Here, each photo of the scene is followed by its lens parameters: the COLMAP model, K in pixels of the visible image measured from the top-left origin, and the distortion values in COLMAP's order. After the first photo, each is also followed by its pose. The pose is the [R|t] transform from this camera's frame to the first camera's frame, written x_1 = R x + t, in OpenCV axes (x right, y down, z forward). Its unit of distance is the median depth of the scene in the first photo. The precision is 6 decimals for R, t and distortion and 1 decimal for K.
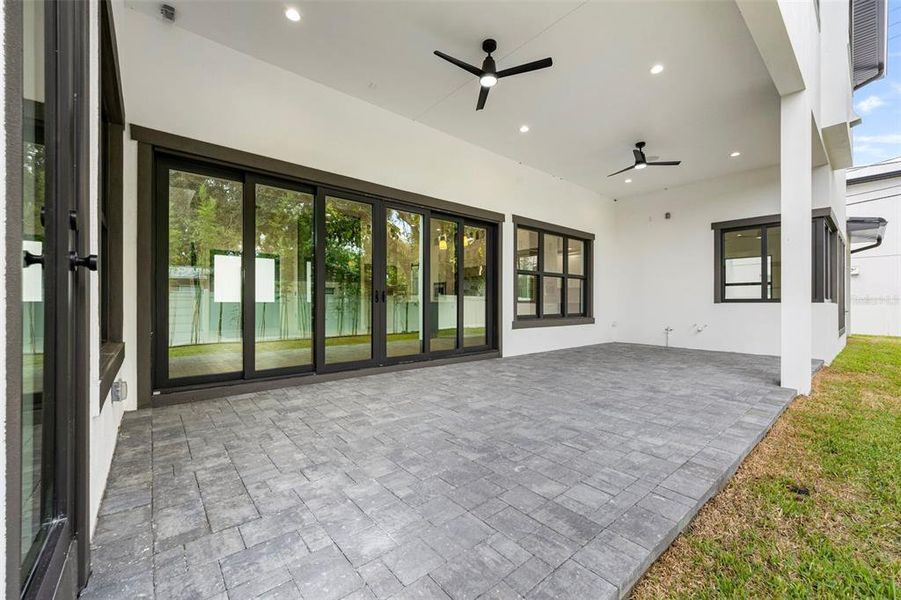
lens RADIAL K [[362.1, 0, 451.0], [0, 362.1, 302.8], [0, 0, 1]] dist [-0.000457, -0.000288]
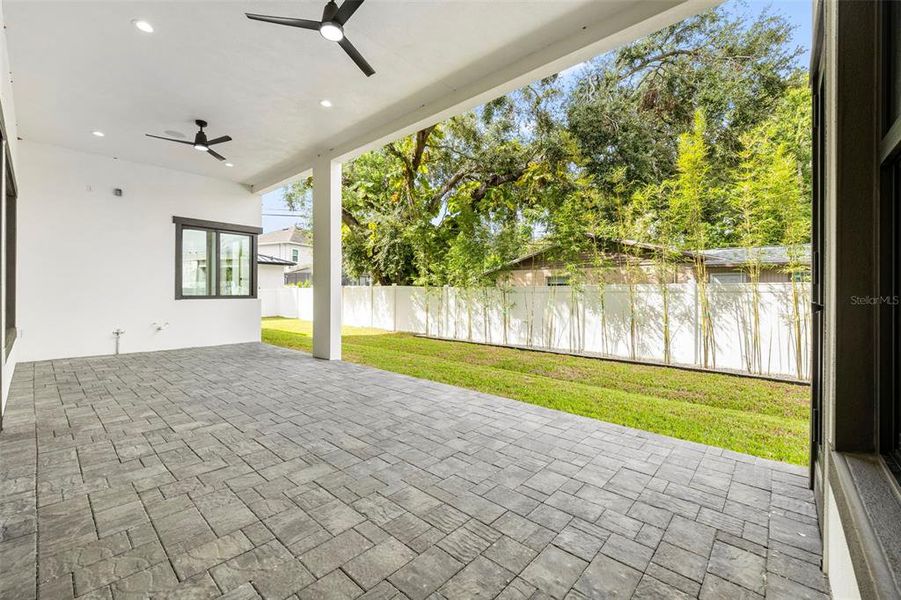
lens RADIAL K [[367.1, 0, 454.7], [0, 367.1, 290.9], [0, 0, 1]] dist [0.000087, -0.000020]
pose [[-0.143813, -0.000447, 0.989605, -0.858305], [-0.004370, 0.999990, -0.000183, -0.064830], [-0.989595, -0.004351, -0.143813, 1.009472]]
